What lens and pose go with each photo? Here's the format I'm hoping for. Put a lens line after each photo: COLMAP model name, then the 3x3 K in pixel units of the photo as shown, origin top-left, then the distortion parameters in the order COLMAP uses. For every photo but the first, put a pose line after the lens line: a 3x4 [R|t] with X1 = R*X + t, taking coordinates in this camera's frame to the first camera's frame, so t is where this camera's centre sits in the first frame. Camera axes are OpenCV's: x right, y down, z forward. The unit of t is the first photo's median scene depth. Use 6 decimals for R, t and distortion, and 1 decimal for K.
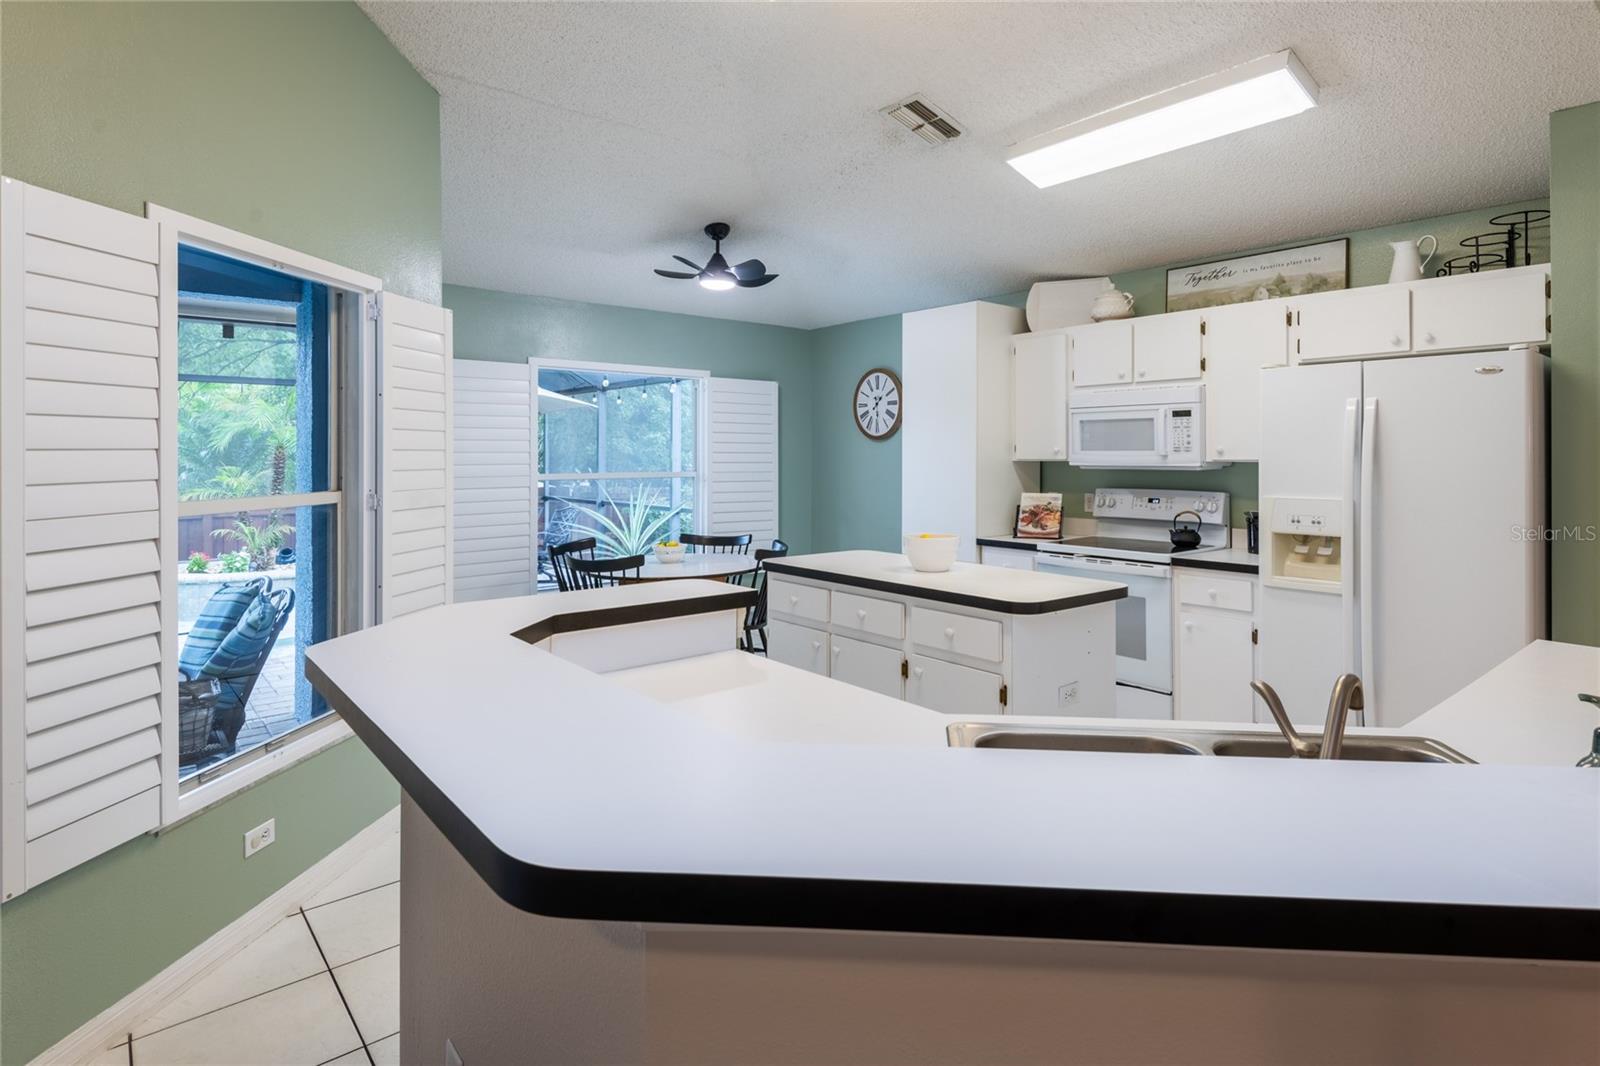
lens RADIAL K [[832.0, 0, 861.6], [0, 832.0, 453.7], [0, 0, 1]] dist [0.001300, -0.000059]
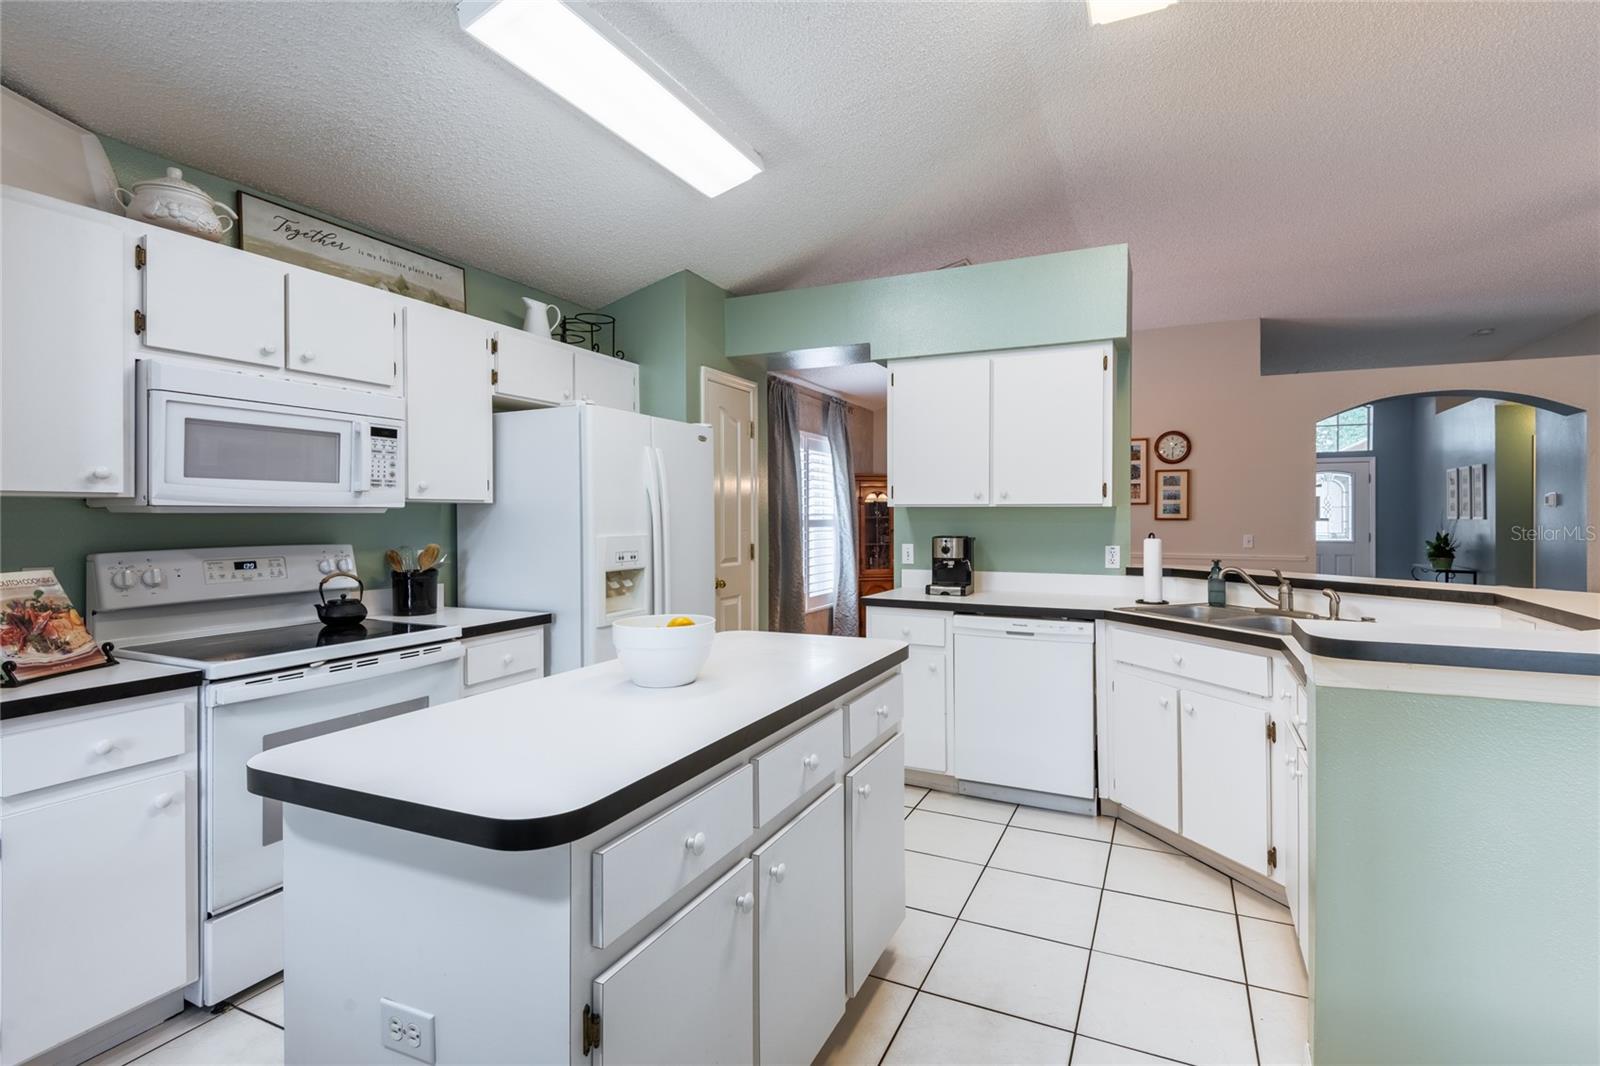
lens RADIAL K [[769.0, 0, 806.0], [0, 769.0, 514.0], [0, 0, 1]] dist [0.000174, -0.000086]
pose [[-0.393078, 0.002538, 0.919502, -0.346769], [0.000494, 0.999997, -0.002548, 0.022177], [-0.919505, -0.000547, -0.393078, 0.902703]]
